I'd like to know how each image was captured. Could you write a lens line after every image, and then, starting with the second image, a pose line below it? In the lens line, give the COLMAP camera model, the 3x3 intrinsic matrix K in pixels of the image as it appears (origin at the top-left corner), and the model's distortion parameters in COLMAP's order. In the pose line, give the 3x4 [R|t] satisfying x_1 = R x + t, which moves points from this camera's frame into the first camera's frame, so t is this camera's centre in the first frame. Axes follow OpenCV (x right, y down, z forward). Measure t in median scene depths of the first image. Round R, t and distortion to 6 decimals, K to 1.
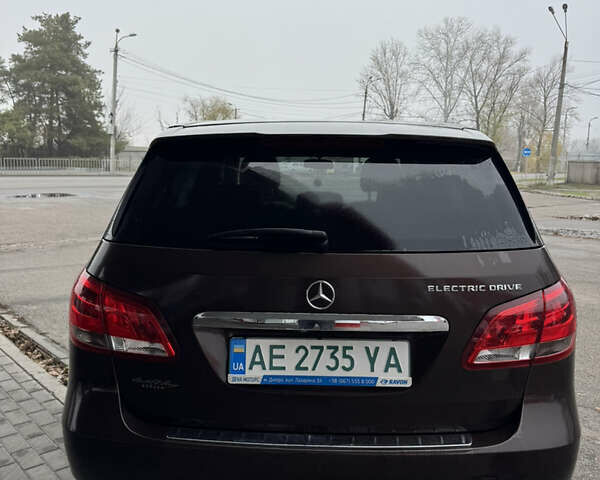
lens RADIAL K [[573.8, 0, 299.0], [0, 573.8, 238.6], [0, 0, 1]] dist [0.068625, -0.119628]
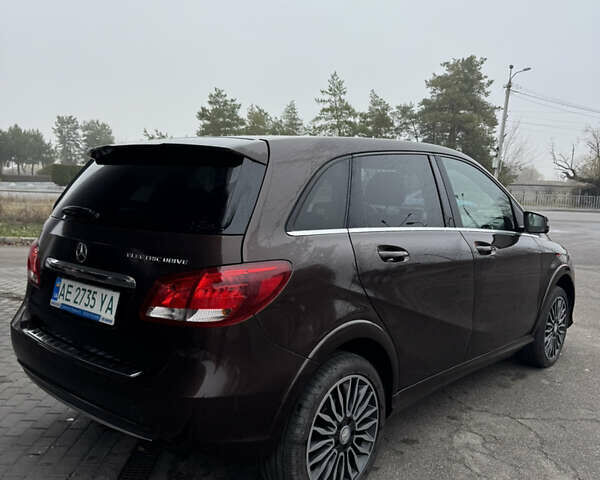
lens RADIAL K [[573.8, 0, 299.0], [0, 573.8, 238.6], [0, 0, 1]] dist [0.068625, -0.119628]
pose [[0.766908, 0.067930, -0.638152, 0.055606], [-0.106287, 0.994094, -0.021913, 0.001442], [0.632895, 0.084633, 0.769598, 0.008486]]
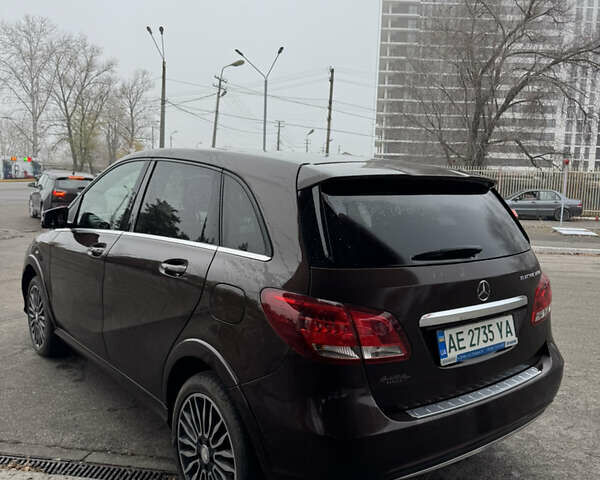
lens RADIAL K [[573.8, 0, 299.0], [0, 573.8, 238.6], [0, 0, 1]] dist [0.068625, -0.119628]
pose [[0.763086, -0.059476, 0.643555, -0.048457], [0.066139, 0.997715, 0.013784, -0.003162], [-0.642904, 0.032045, 0.765276, 0.007863]]
